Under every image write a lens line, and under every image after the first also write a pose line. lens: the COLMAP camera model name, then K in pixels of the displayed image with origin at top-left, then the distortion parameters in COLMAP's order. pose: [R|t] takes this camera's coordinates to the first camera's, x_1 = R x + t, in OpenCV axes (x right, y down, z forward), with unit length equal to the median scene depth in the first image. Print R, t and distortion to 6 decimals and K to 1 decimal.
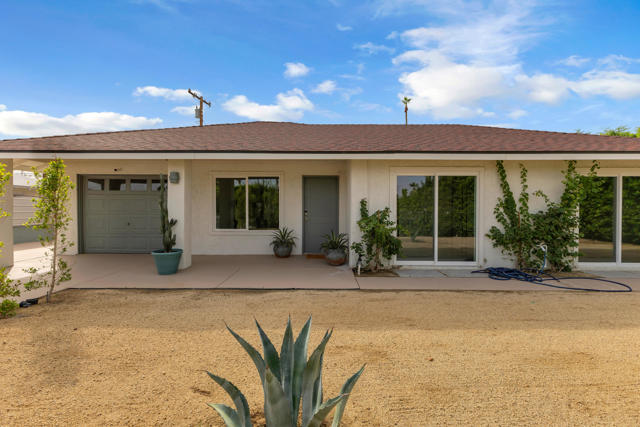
lens RADIAL K [[276.2, 0, 320.1], [0, 276.2, 210.8], [0, 0, 1]] dist [0.023140, -0.007509]
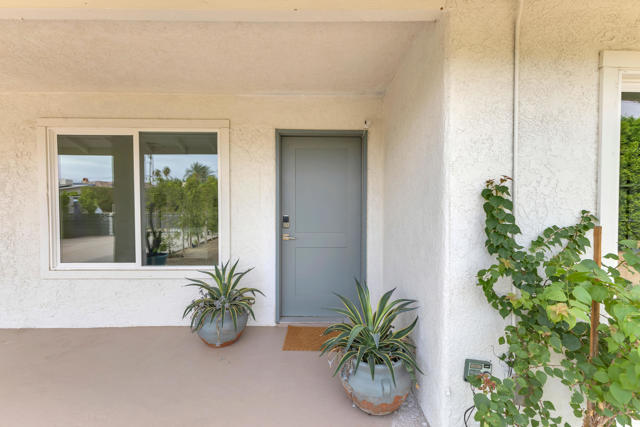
lens RADIAL K [[276.2, 0, 320.1], [0, 276.2, 210.8], [0, 0, 1]] dist [0.023140, -0.007509]
pose [[0.999920, 0.000493, 0.012615, -0.006410], [-0.000564, 0.999984, 0.005632, -0.015929], [-0.012612, -0.005639, 0.999905, 0.744619]]
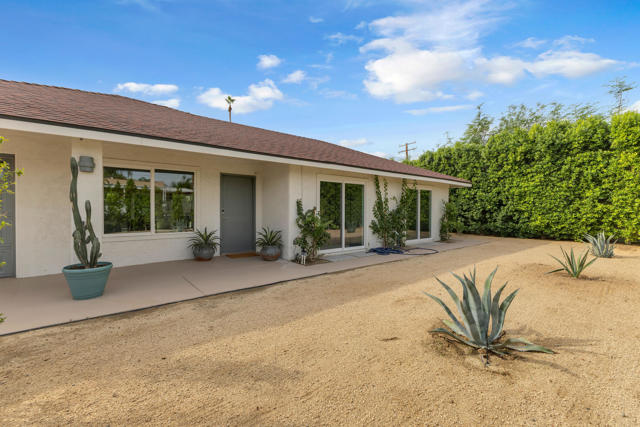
lens RADIAL K [[276.2, 0, 320.1], [0, 276.2, 210.8], [0, 0, 1]] dist [0.023140, -0.007509]
pose [[0.779397, -0.005590, 0.626505, -0.494026], [0.002863, 0.999982, 0.005360, -0.001413], [-0.626524, -0.002383, 0.779399, 0.045967]]
